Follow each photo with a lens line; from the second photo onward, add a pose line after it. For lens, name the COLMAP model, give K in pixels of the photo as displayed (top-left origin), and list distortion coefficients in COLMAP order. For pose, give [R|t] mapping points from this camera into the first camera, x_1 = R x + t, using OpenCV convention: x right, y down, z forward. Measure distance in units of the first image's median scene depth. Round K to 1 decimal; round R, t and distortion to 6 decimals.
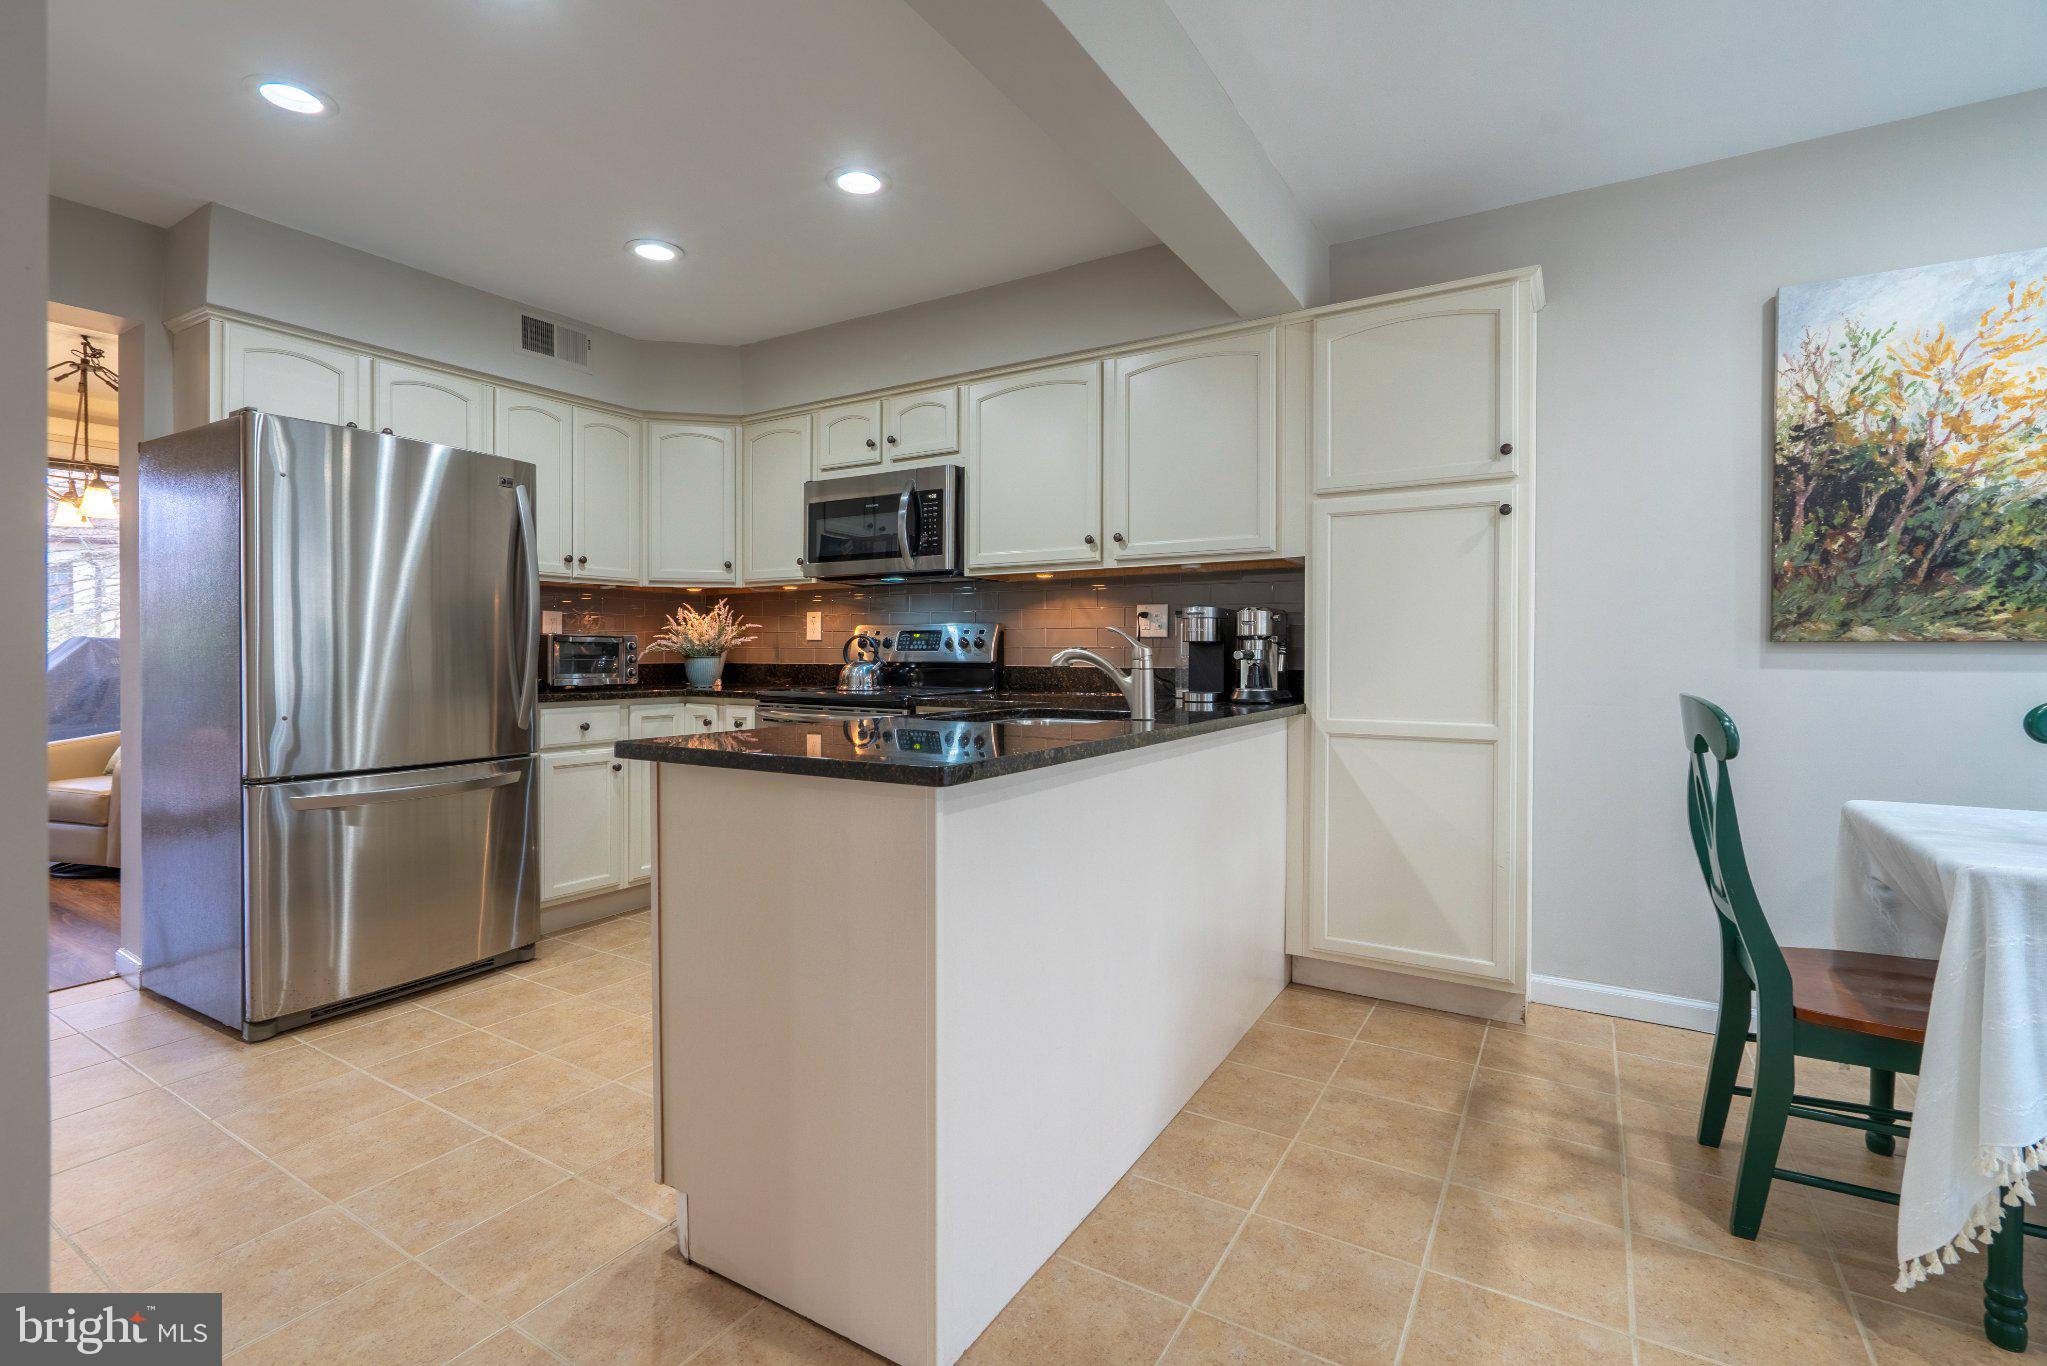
lens RADIAL K [[930.5, 0, 997.7], [0, 930.5, 657.8], [0, 0, 1]] dist [-0.005296, 0.003908]
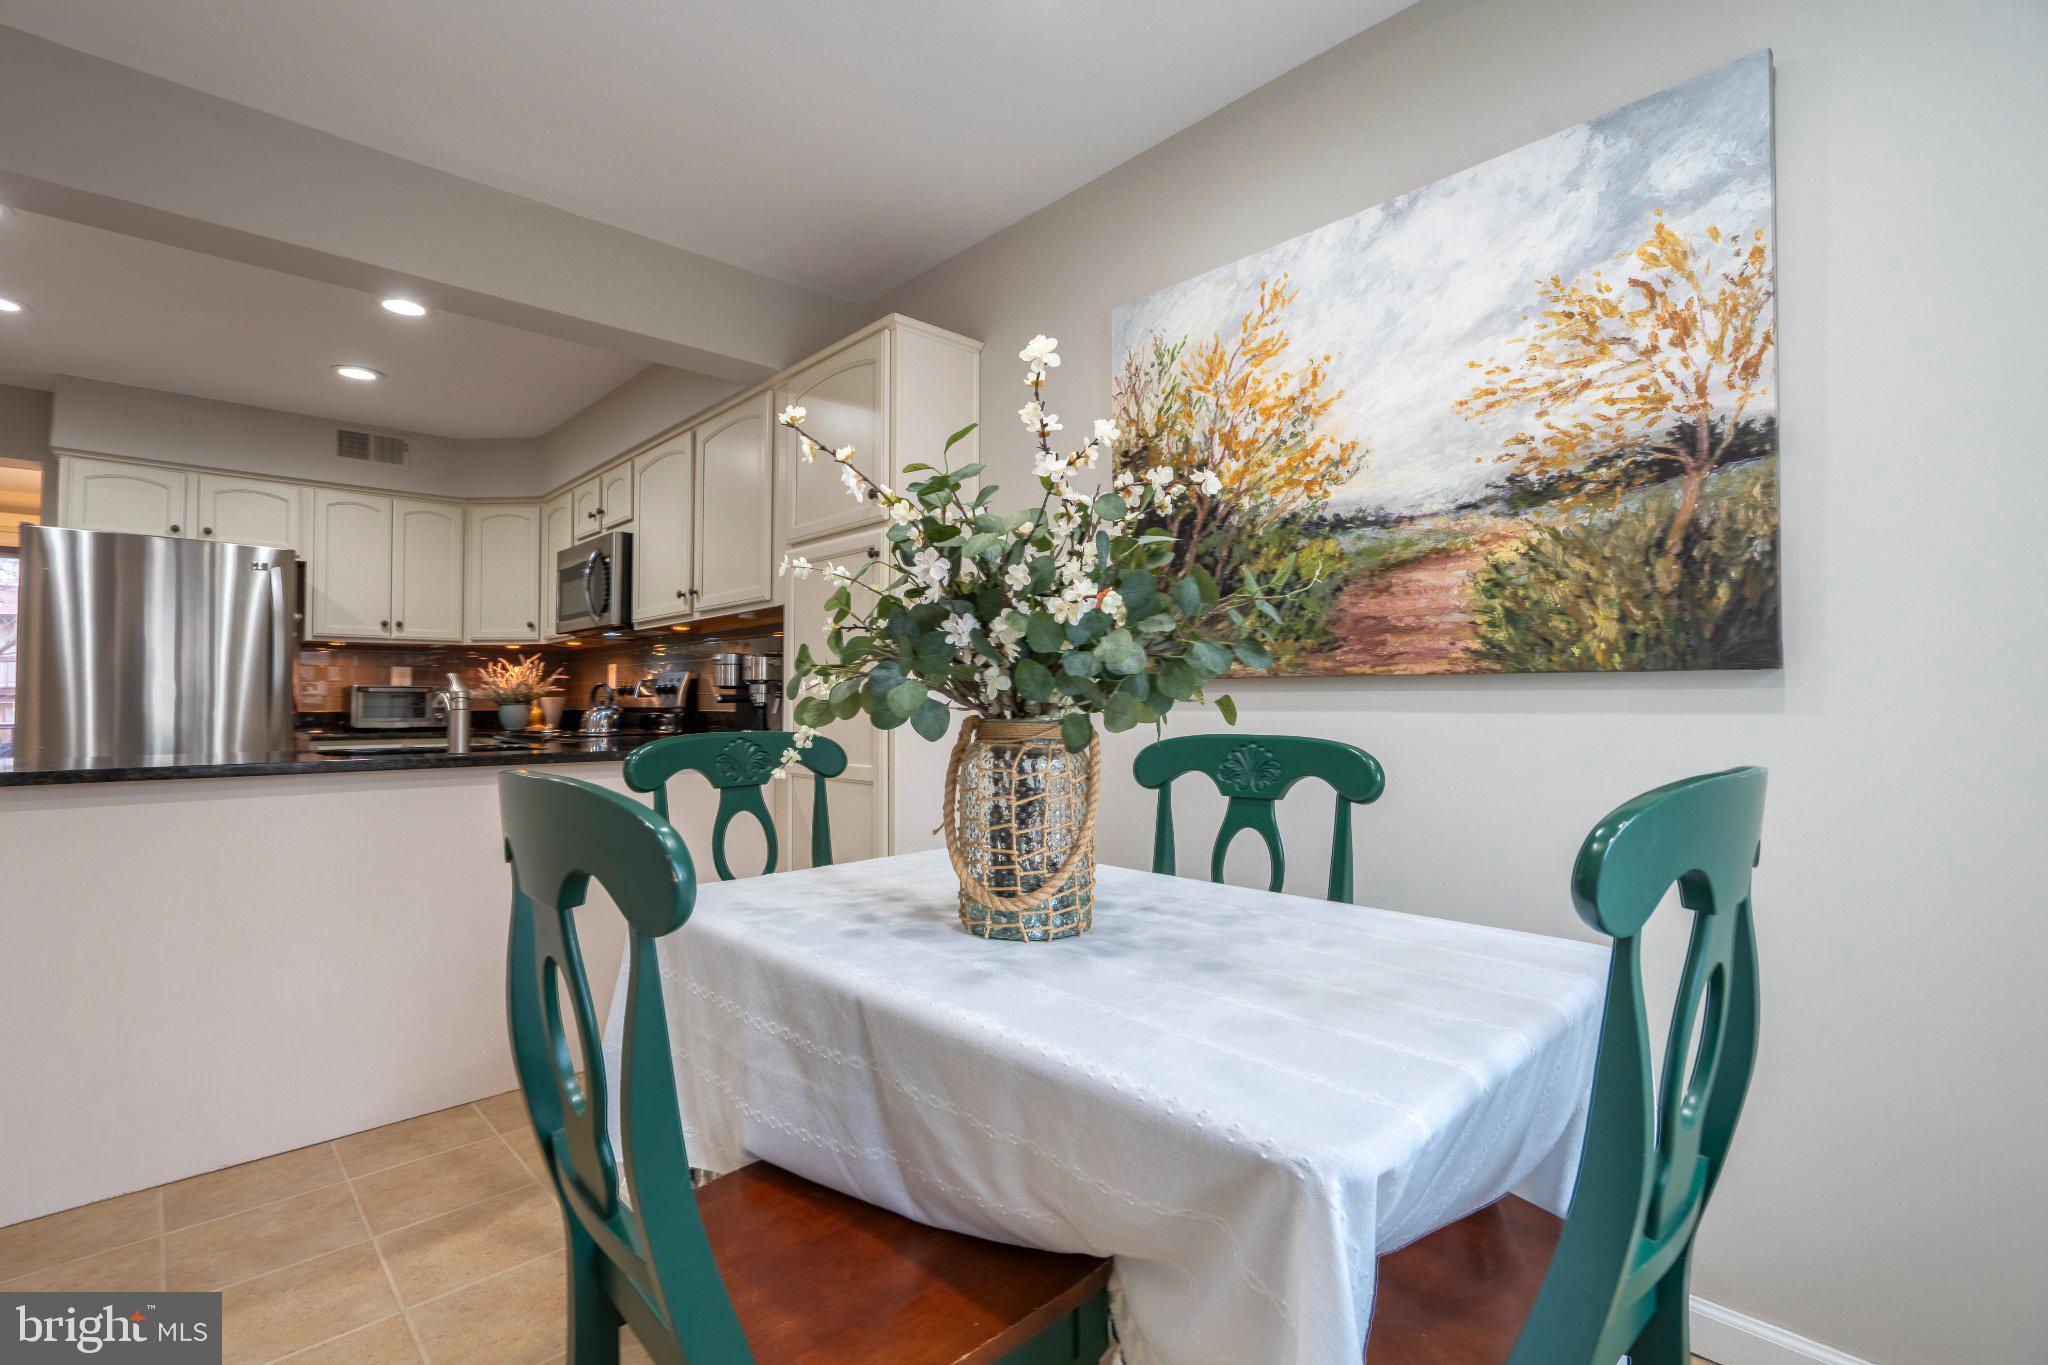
lens RADIAL K [[931.0, 0, 1000.4], [0, 931.0, 678.2], [0, 0, 1]] dist [-0.005296, 0.003908]
pose [[0.964720, -0.012677, -0.262971, 1.001454], [0.004626, 0.999502, -0.031210, 0.010098], [0.263236, 0.028892, 0.964299, 0.060022]]
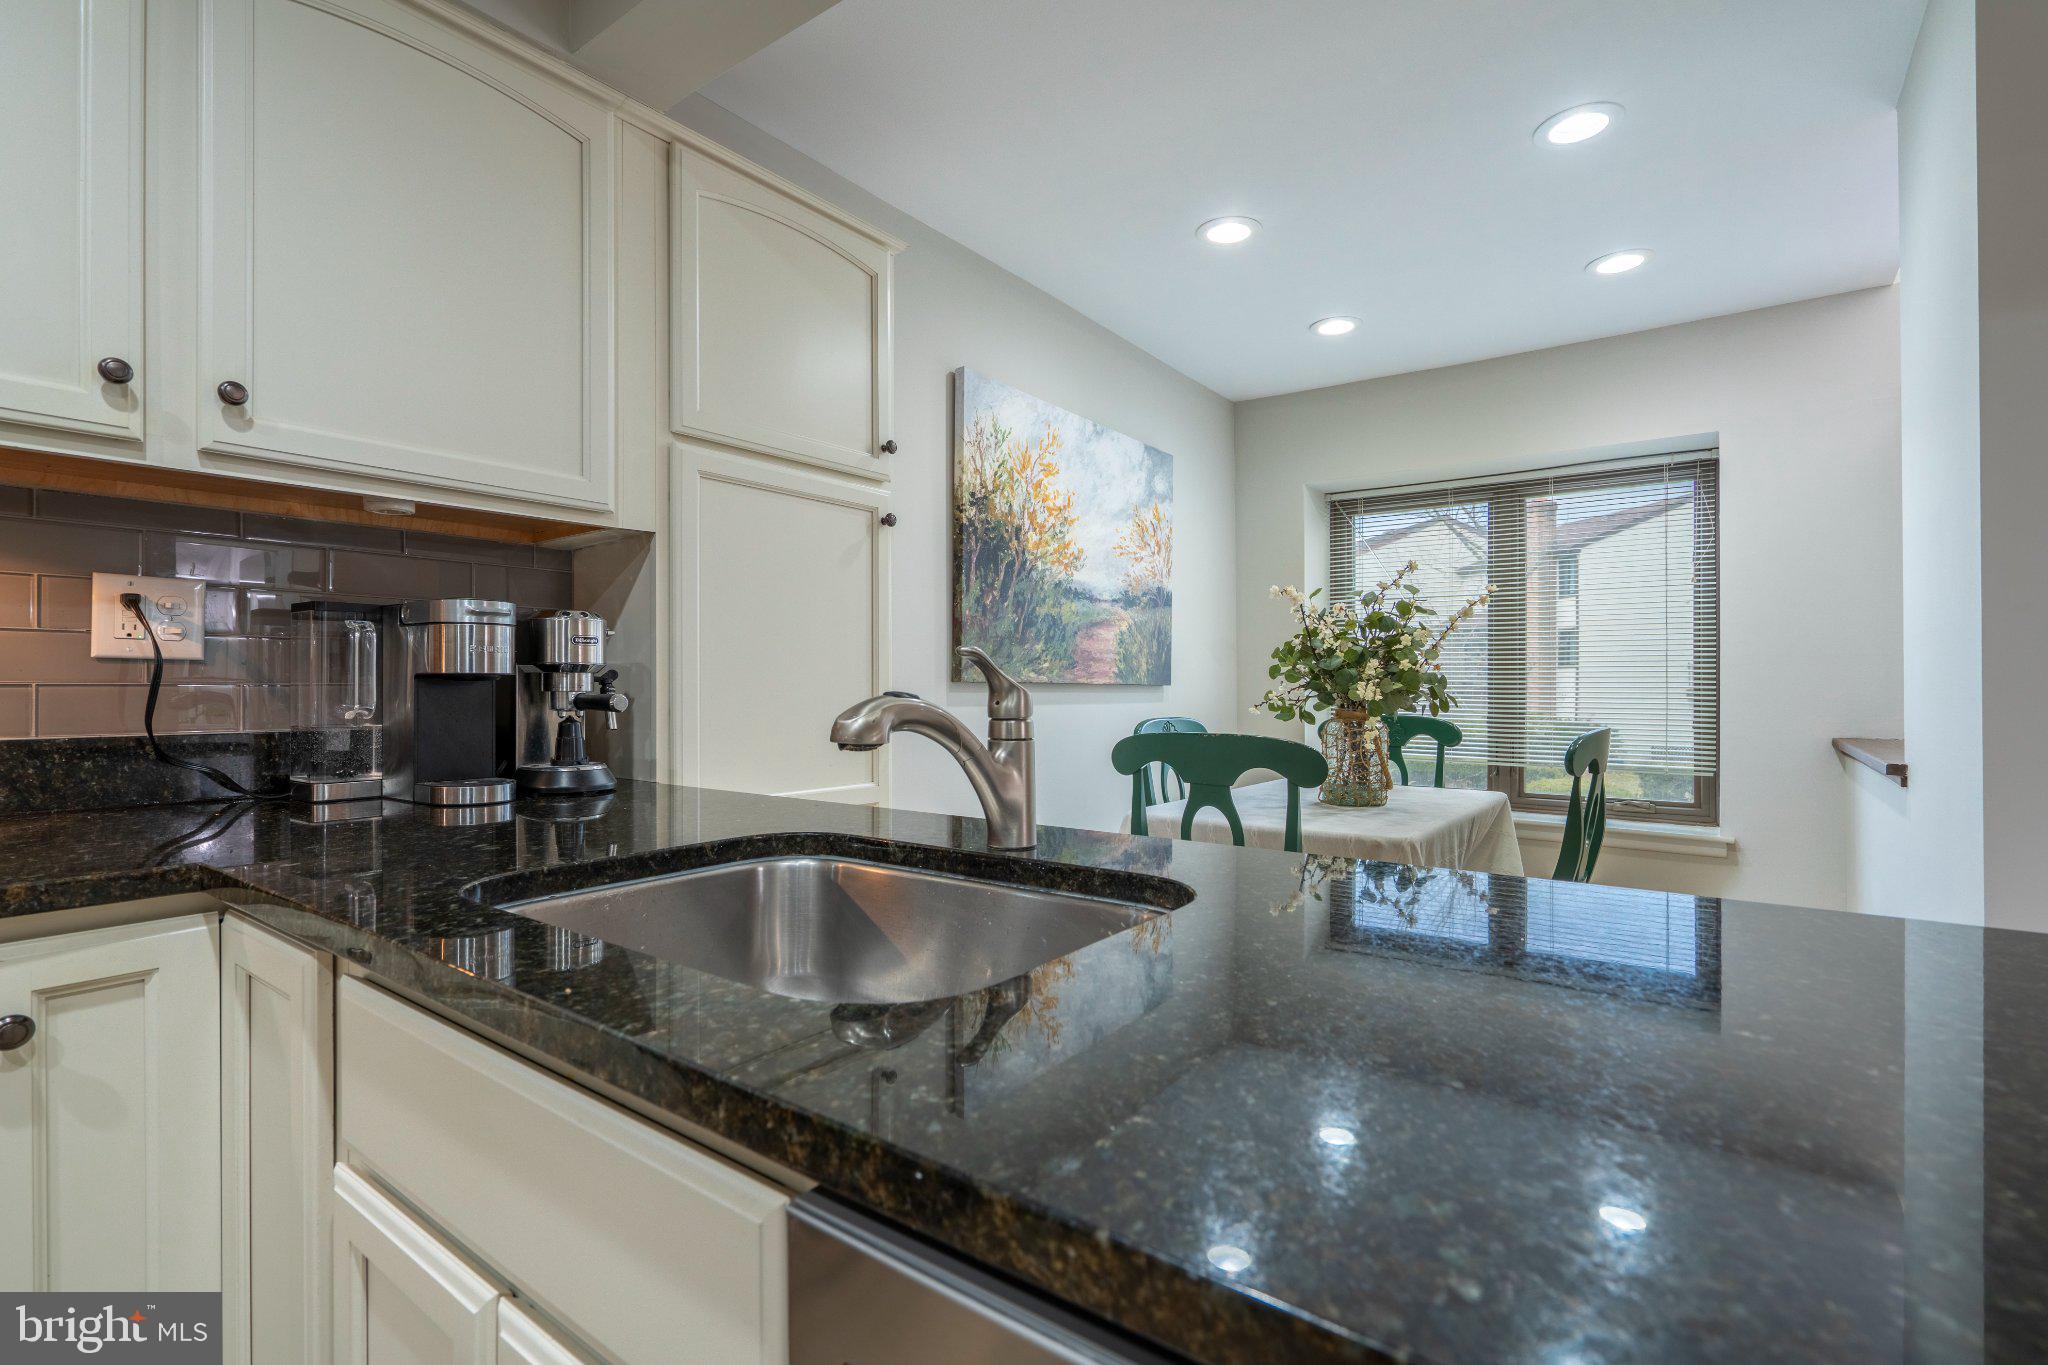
lens RADIAL K [[931.0, 0, 1017.9], [0, 931.0, 679.4], [0, 0, 1]] dist [-0.005296, 0.003908]
pose [[0.100457, 0.005935, 0.994924, -0.274681], [0.004777, 0.999968, -0.006447, -0.013078], [-0.994930, 0.005401, 0.100426, 0.845244]]
